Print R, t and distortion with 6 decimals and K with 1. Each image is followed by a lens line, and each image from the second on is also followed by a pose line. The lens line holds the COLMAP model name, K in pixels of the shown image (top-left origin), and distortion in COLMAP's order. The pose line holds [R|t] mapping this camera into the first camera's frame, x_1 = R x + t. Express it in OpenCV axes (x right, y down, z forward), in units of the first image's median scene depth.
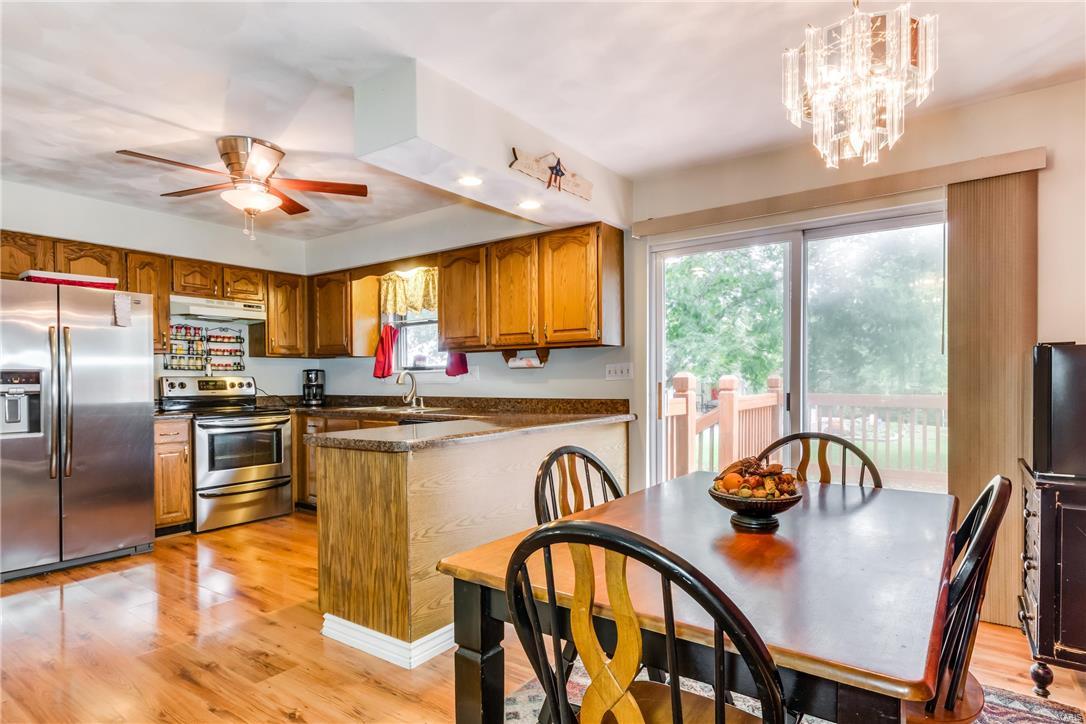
lens RADIAL K [[595.6, 0, 547.0], [0, 595.6, 380.9], [0, 0, 1]] dist [0.001193, -0.000113]
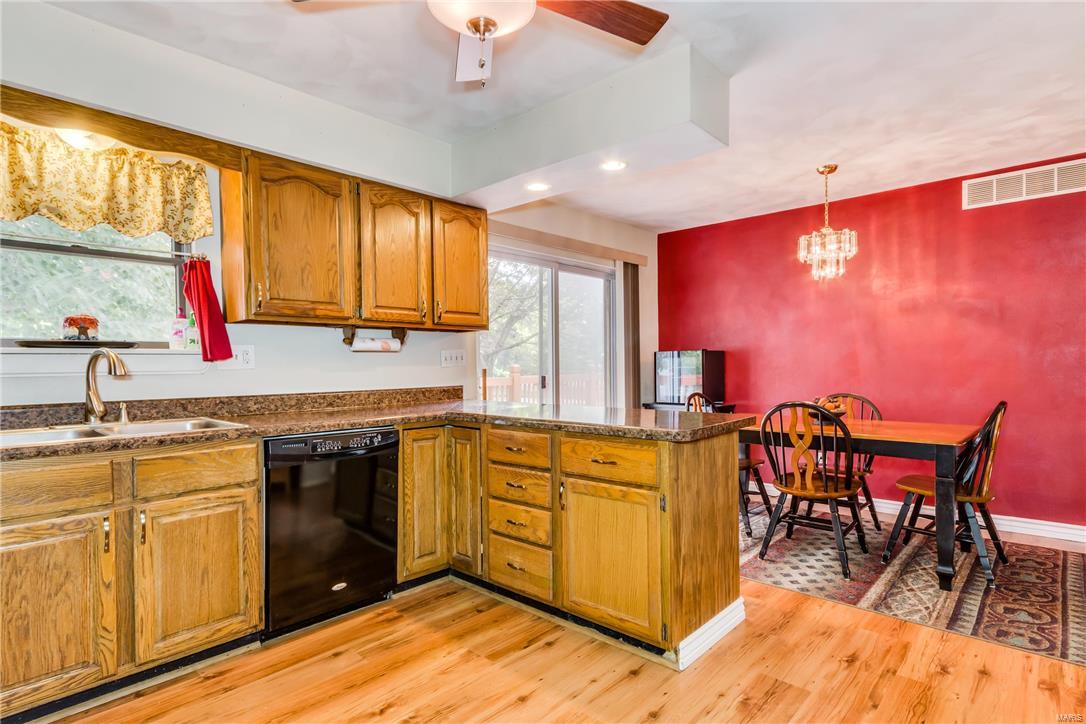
lens RADIAL K [[561.7, 0, 544.9], [0, 561.7, 371.7], [0, 0, 1]] dist [0.000348, 0.000721]
pose [[0.123874, -0.006567, 0.992276, -0.711017], [0.014062, 0.999889, 0.004861, 0.003870], [-0.992198, 0.013351, 0.123953, 0.661157]]
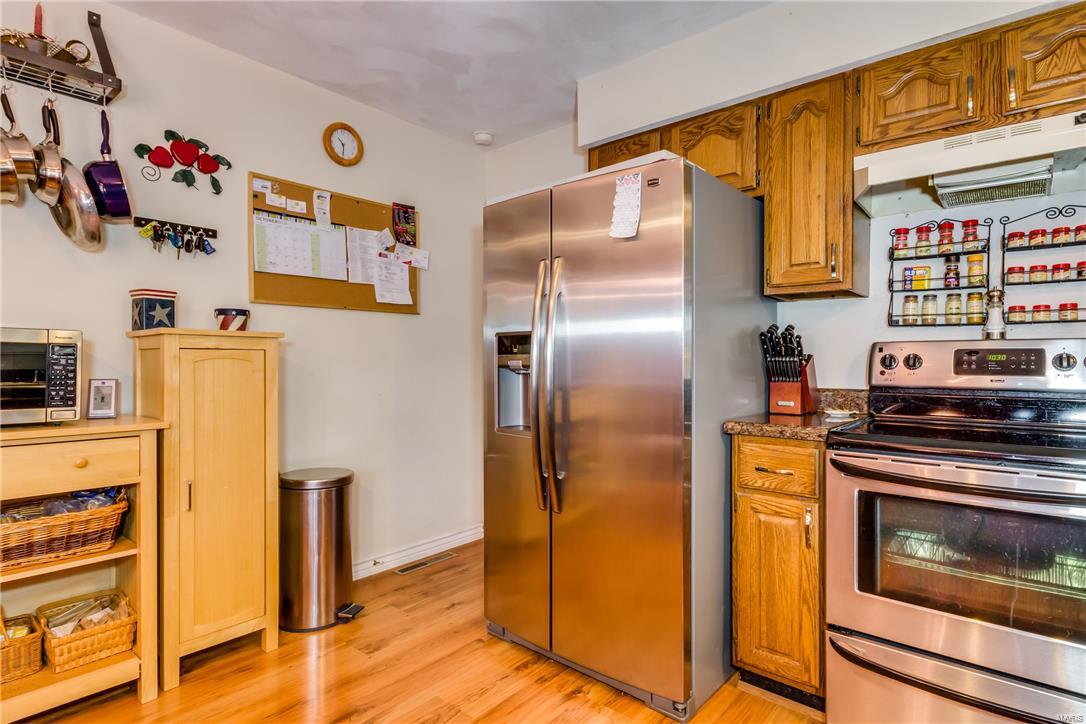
lens RADIAL K [[565.3, 0, 559.9], [0, 565.3, 363.7], [0, 0, 1]] dist [0.002769, -0.000625]
pose [[-0.065921, 0.007496, -0.997797, -0.204042], [-0.005256, 0.999955, 0.007860, 0.008143], [0.997811, 0.005763, -0.065878, 0.845301]]
